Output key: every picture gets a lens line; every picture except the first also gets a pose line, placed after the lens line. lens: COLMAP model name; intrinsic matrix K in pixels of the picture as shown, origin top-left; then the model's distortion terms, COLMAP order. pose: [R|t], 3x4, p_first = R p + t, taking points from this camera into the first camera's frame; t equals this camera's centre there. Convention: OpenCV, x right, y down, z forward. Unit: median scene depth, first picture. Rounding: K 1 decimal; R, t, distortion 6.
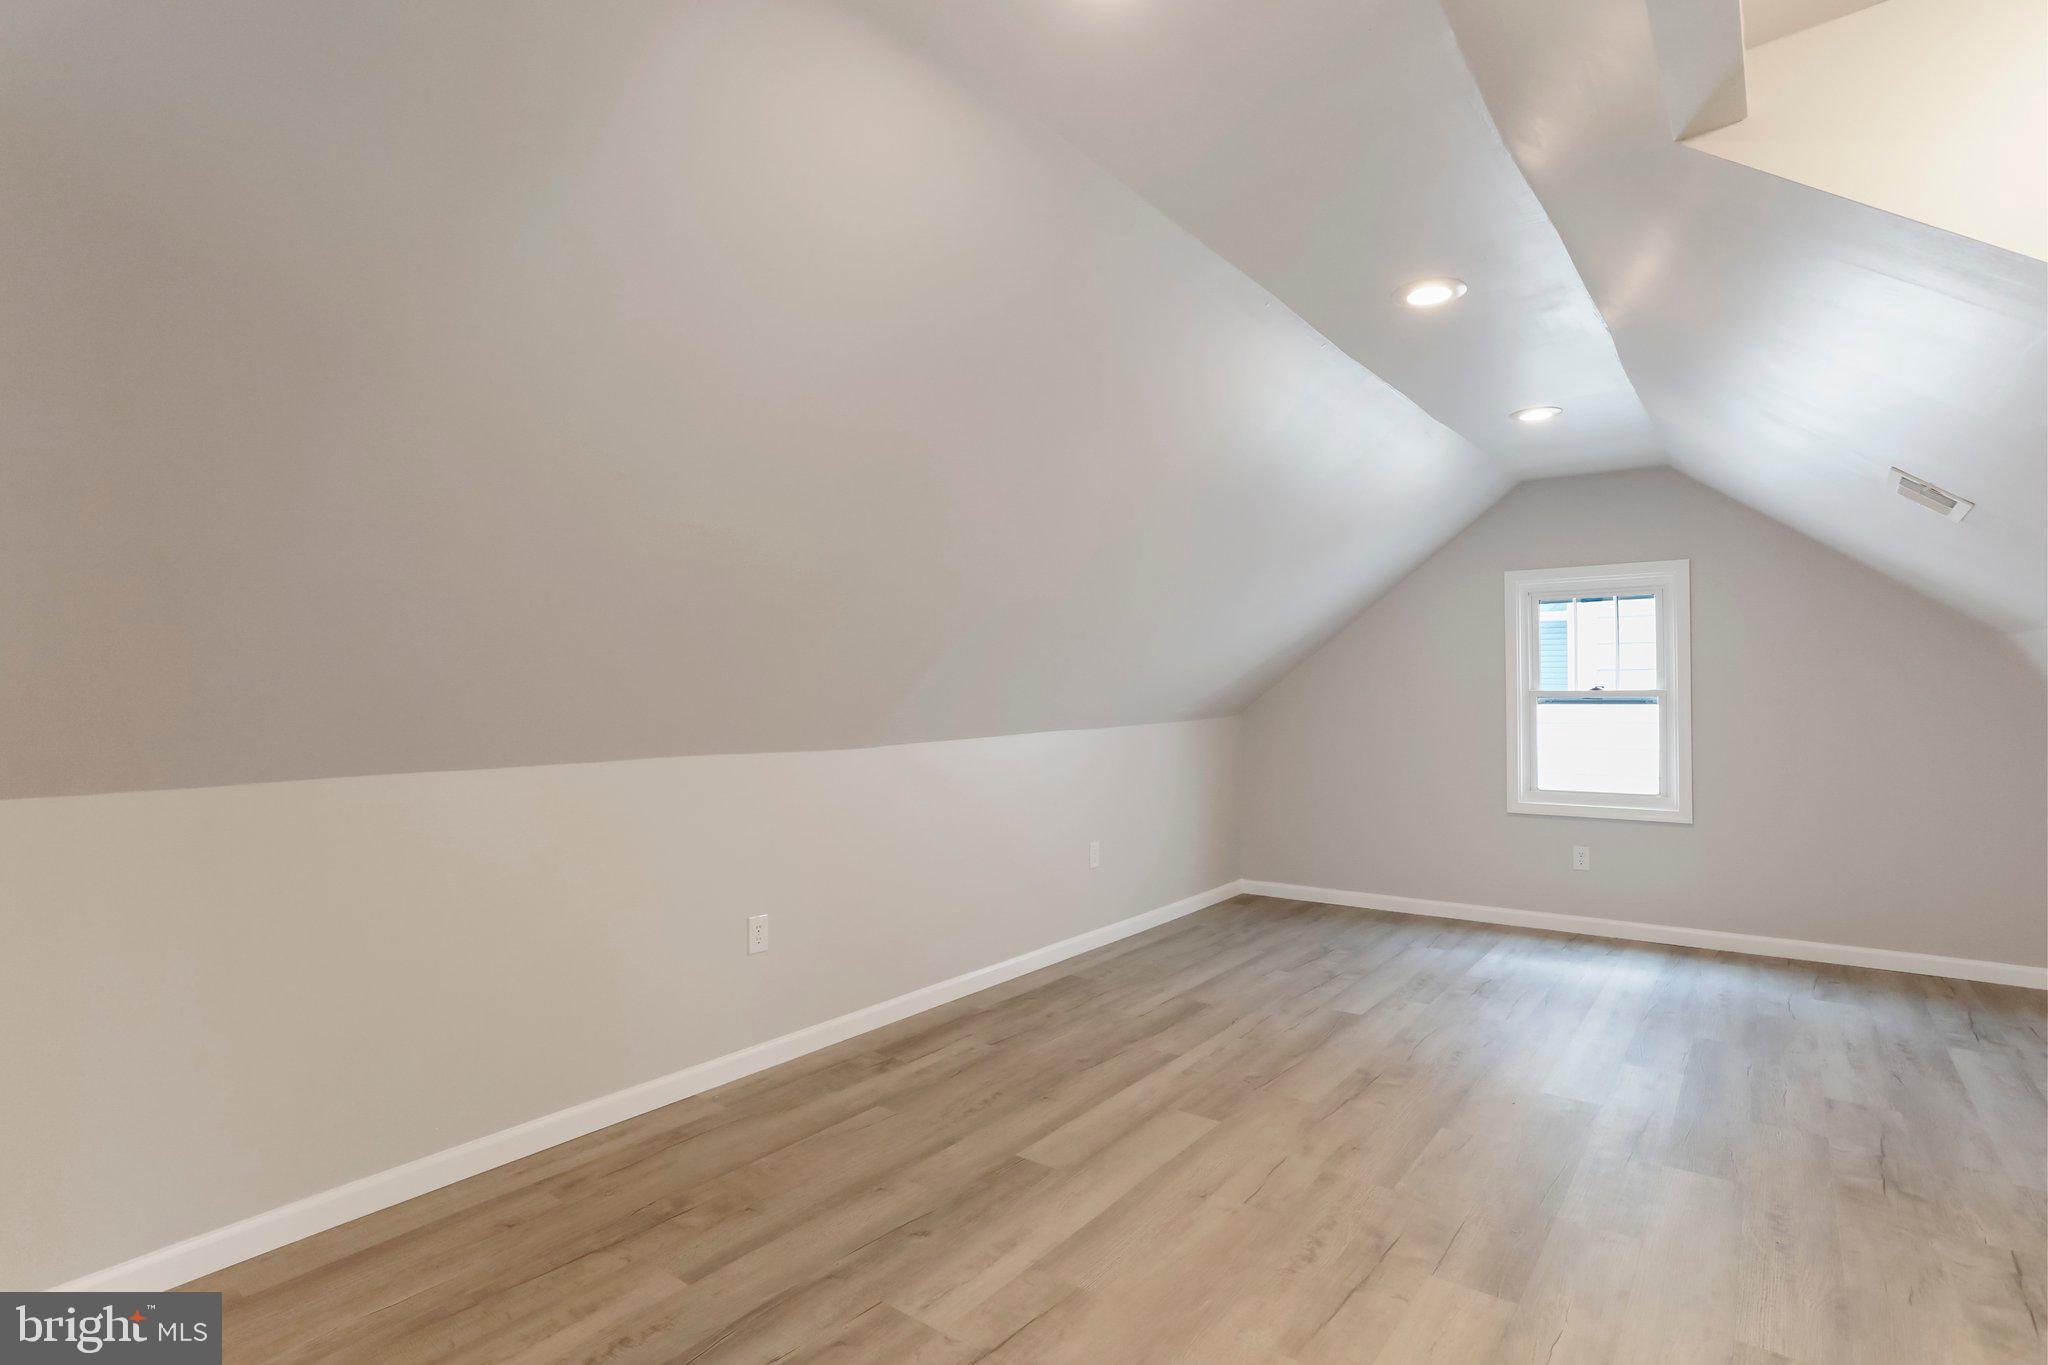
lens RADIAL K [[1003.8, 0, 1014.8], [0, 1003.8, 686.8], [0, 0, 1]] dist [-0.003145, 0.000662]
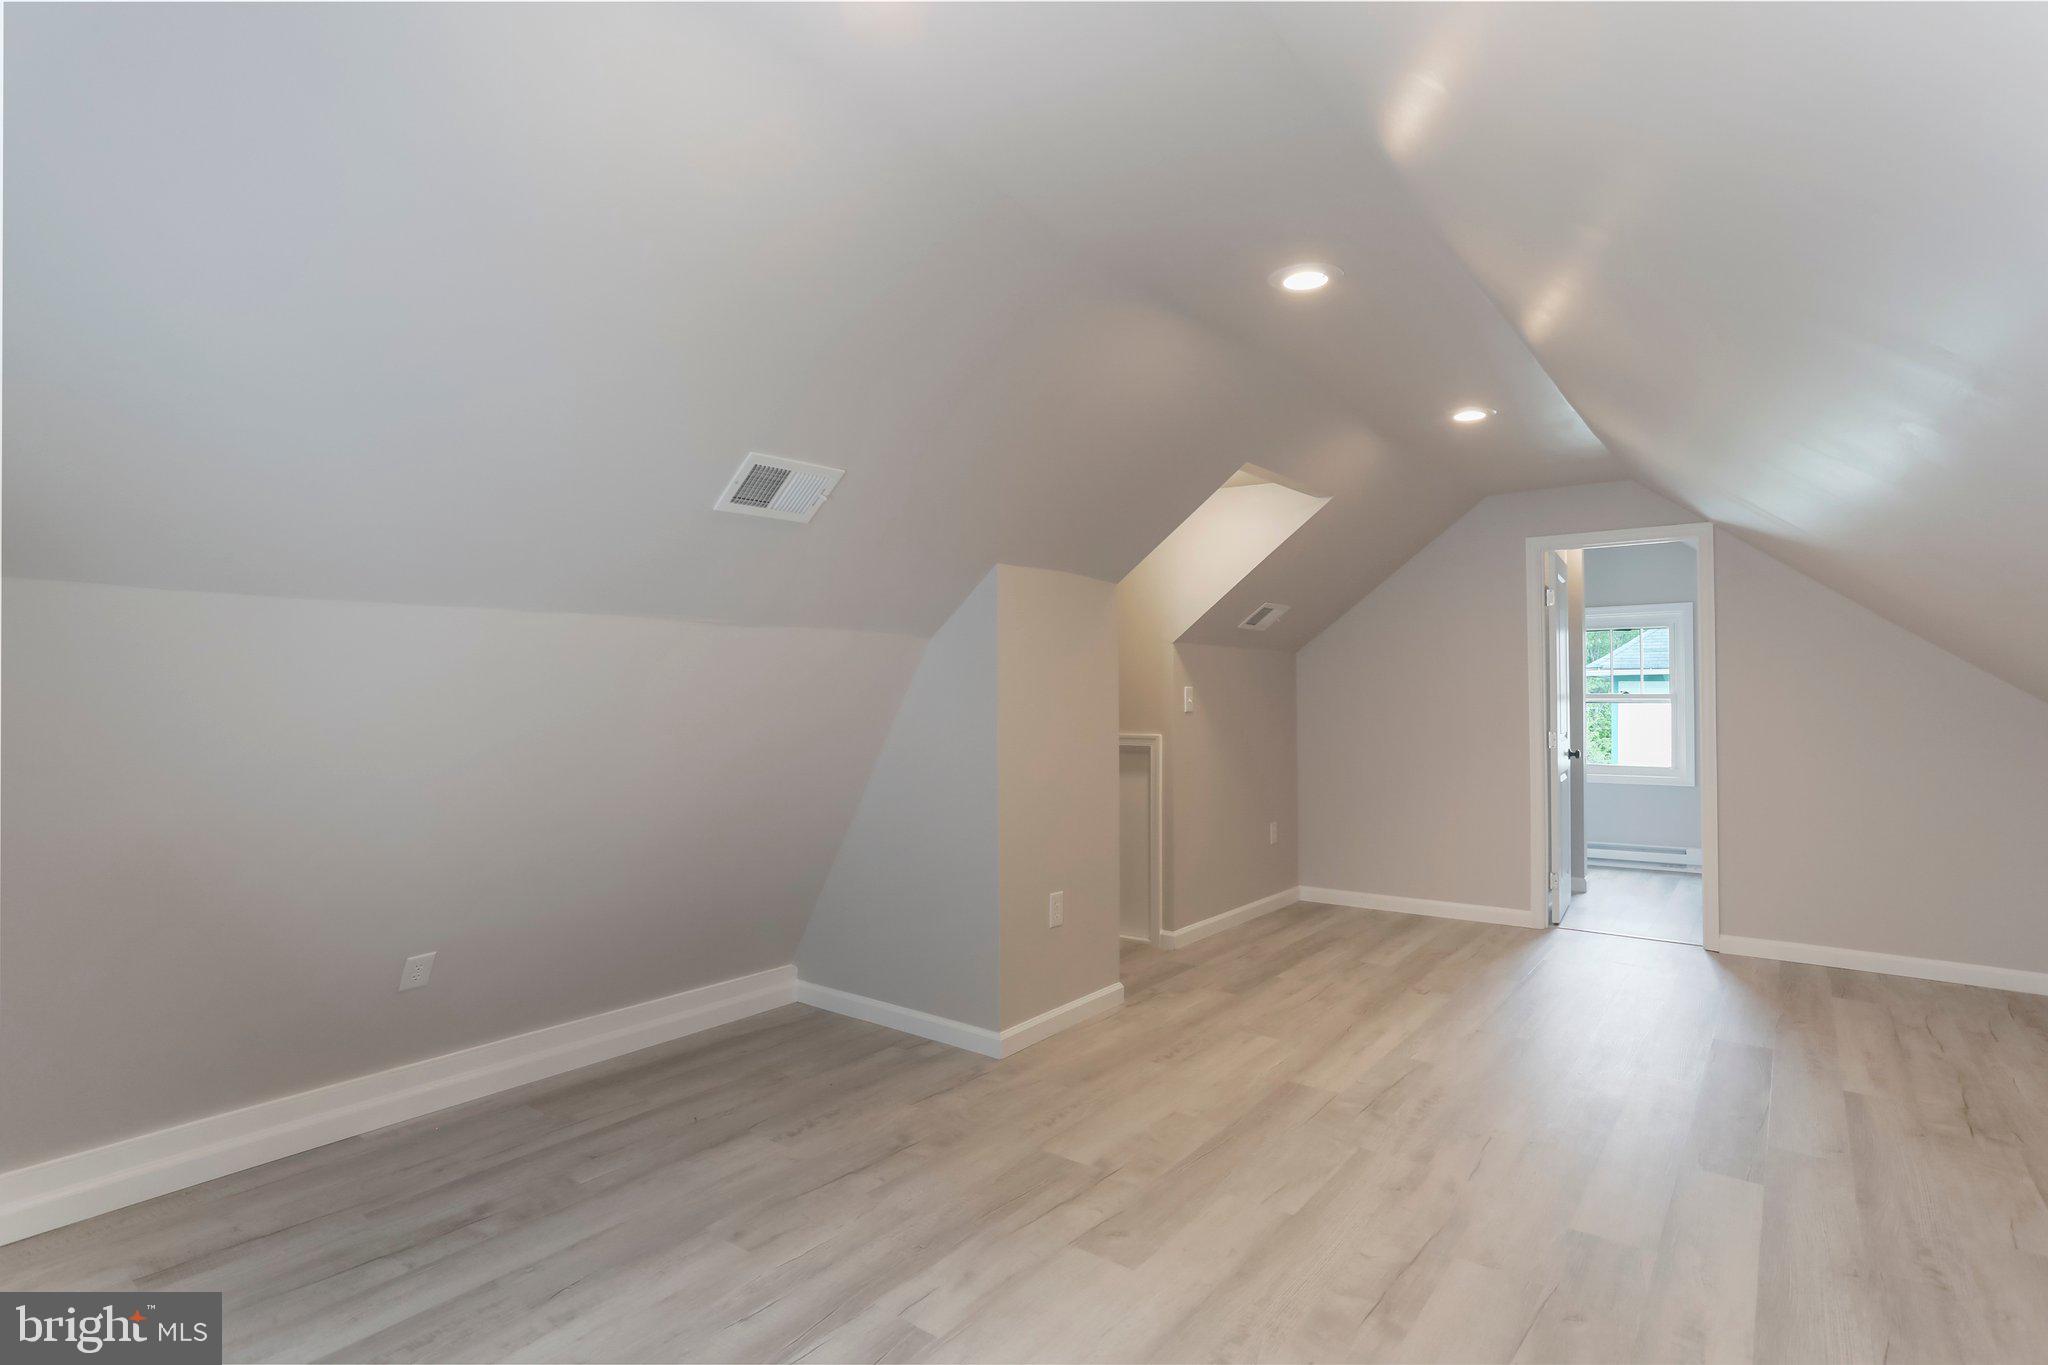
lens RADIAL K [[1003.8, 0, 1014.8], [0, 1003.8, 686.8], [0, 0, 1]] dist [-0.003145, 0.000662]
pose [[-0.999874, 0.008735, 0.013280, 0.678449], [0.008386, 0.999625, -0.026081, 0.023821], [-0.013503, -0.025966, -0.999572, 1.948698]]
